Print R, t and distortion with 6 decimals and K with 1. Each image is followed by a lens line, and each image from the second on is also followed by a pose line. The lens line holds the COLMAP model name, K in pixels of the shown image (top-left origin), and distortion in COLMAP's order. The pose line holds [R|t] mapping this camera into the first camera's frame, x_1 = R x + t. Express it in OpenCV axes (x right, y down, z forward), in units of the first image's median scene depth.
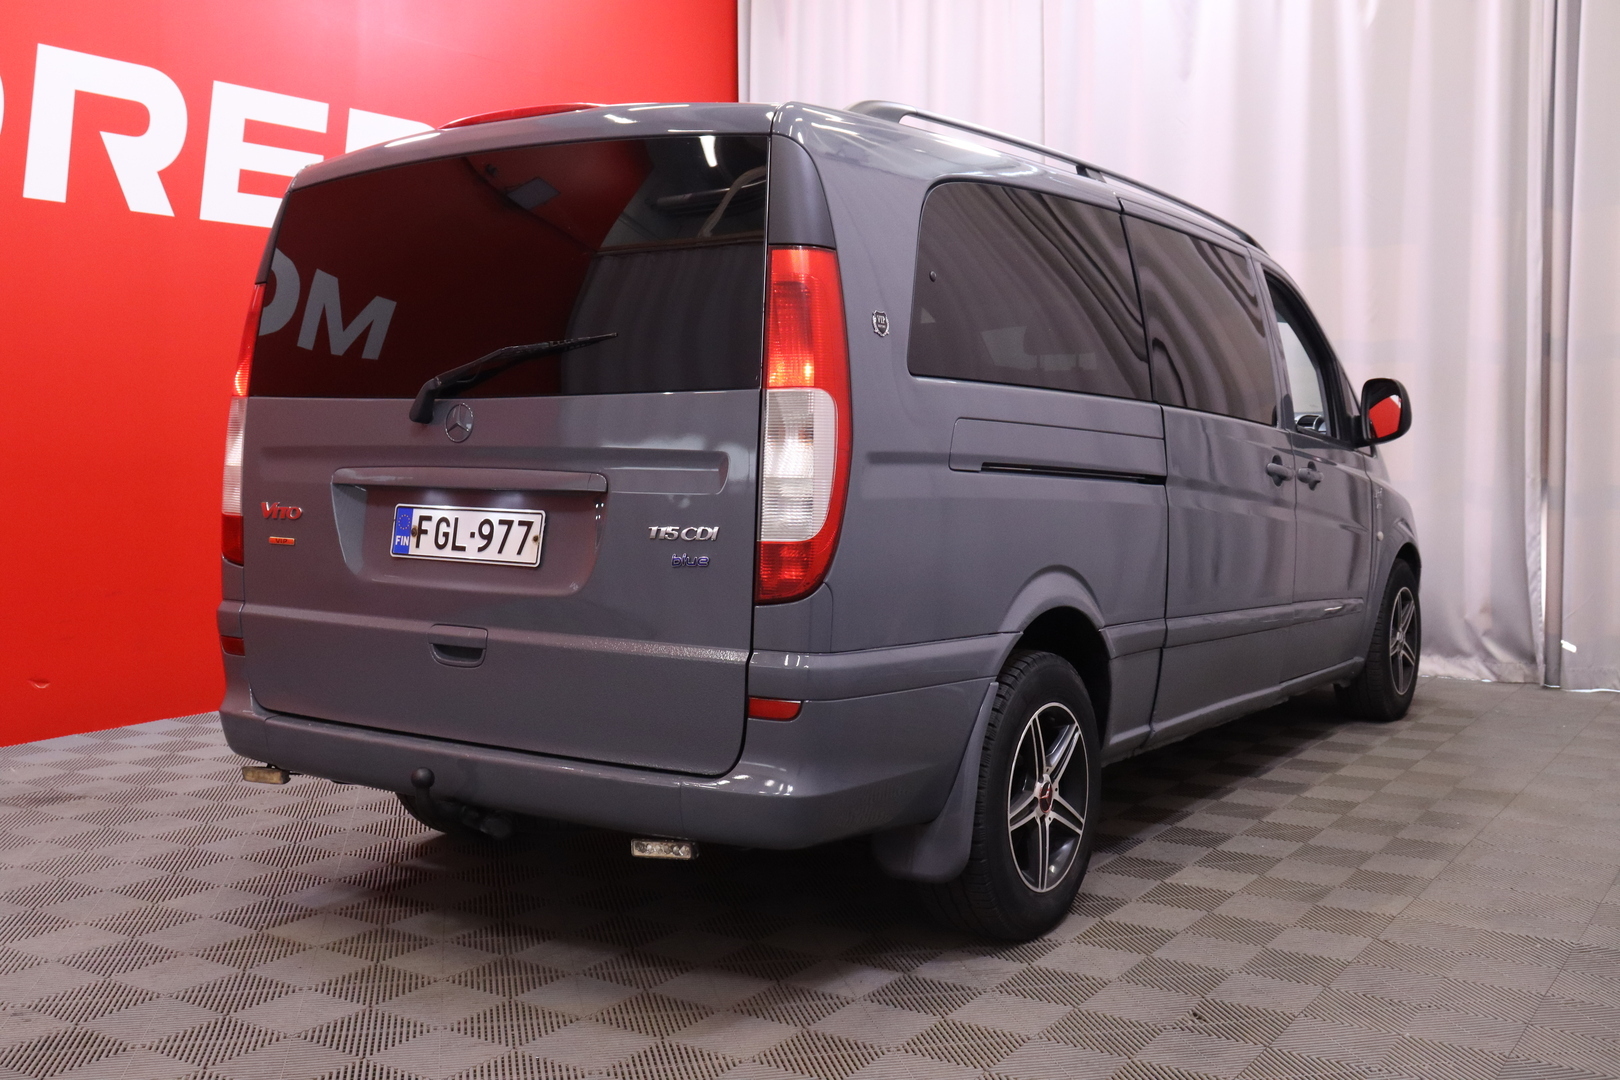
lens RADIAL K [[1737.2, 0, 810.0], [0, 1737.2, 540.0], [0, 0, 1]] dist [-0.136536, 0.021799]
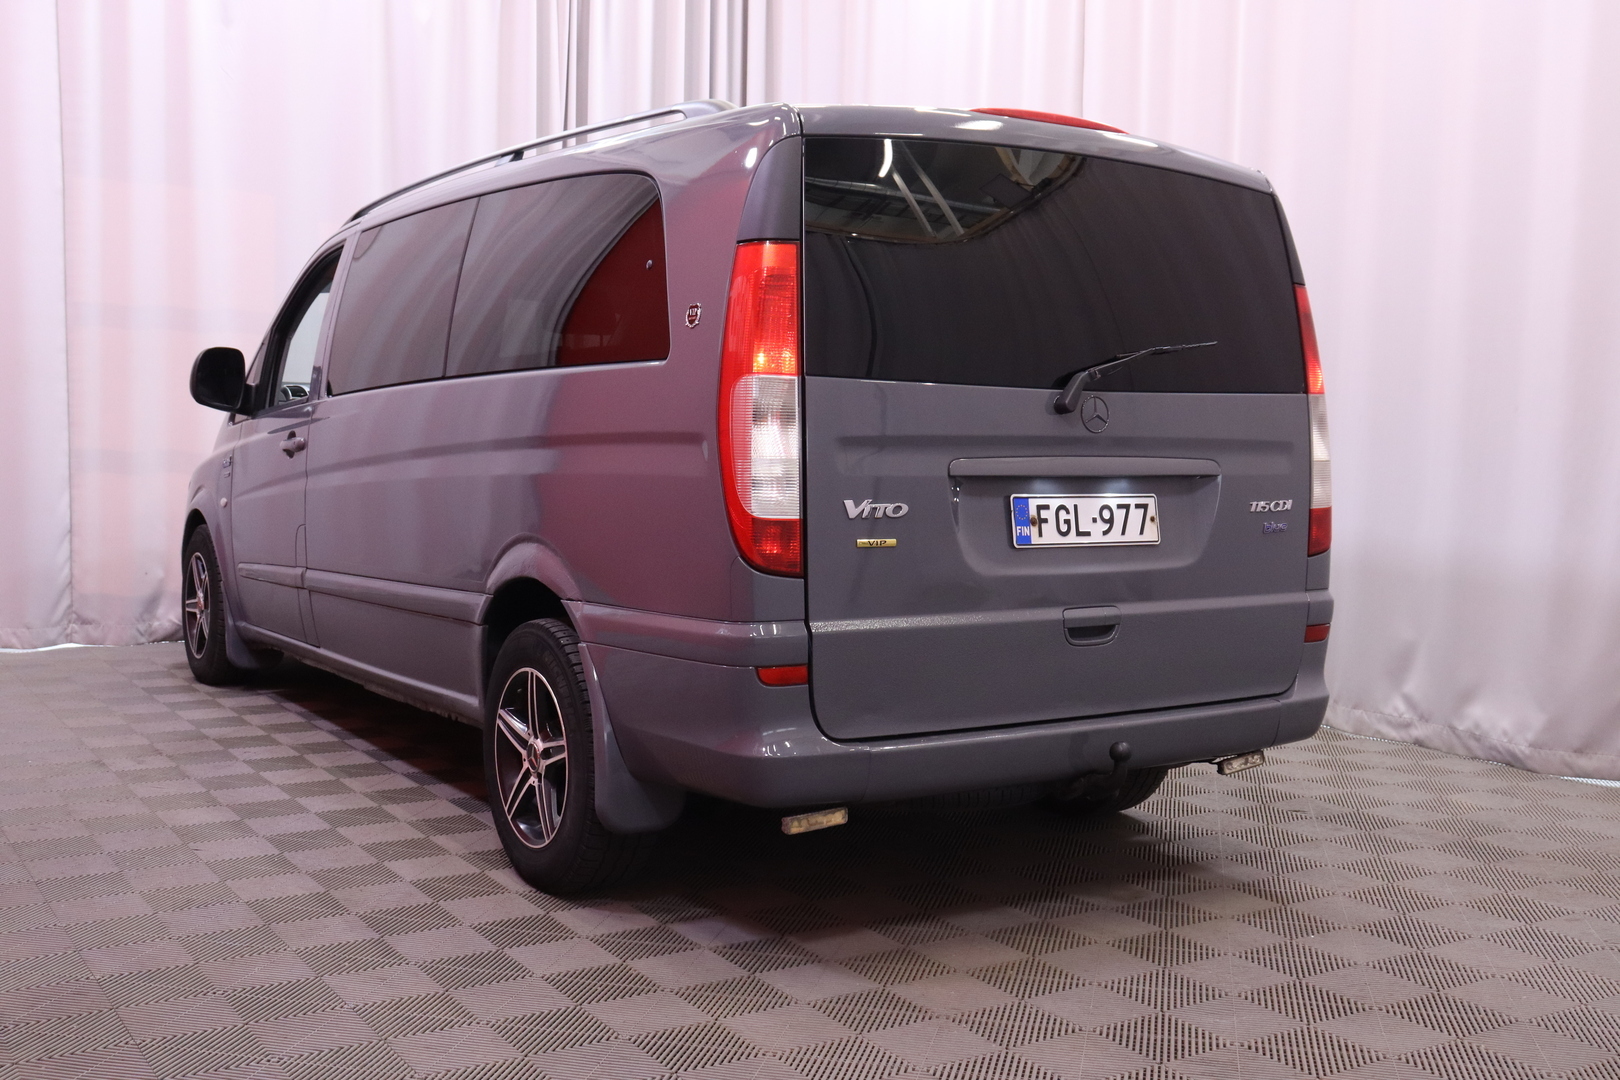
lens RADIAL K [[1737.2, 0, 810.0], [0, 1737.2, 540.0], [0, 0, 1]] dist [-0.136536, 0.021799]
pose [[0.407836, -0.066856, 0.910604, -1.247252], [0.038726, 0.997685, 0.055905, -0.057438], [-0.912233, 0.012464, 0.409481, 0.731614]]
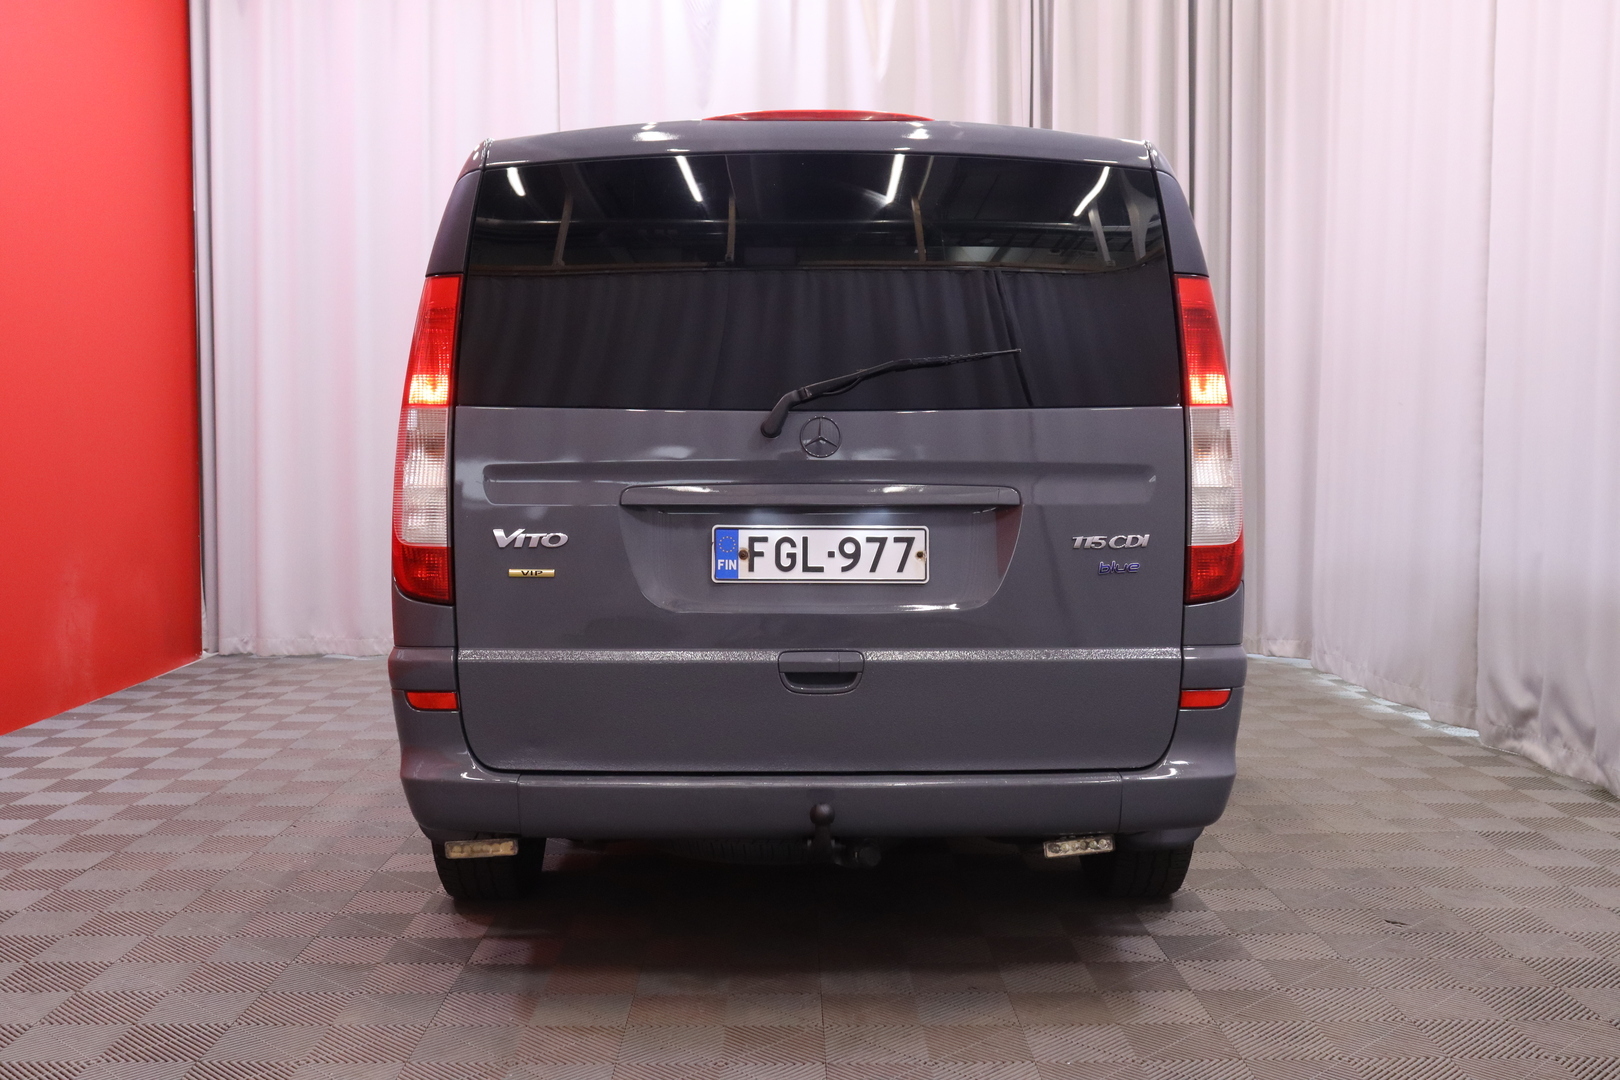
lens RADIAL K [[1737.2, 0, 810.0], [0, 1737.2, 540.0], [0, 0, 1]] dist [-0.136536, 0.021799]
pose [[0.829872, -0.039083, 0.556584, -0.745695], [0.040762, 0.999125, 0.009382, -0.020571], [-0.556463, 0.014902, 0.830738, 0.211921]]
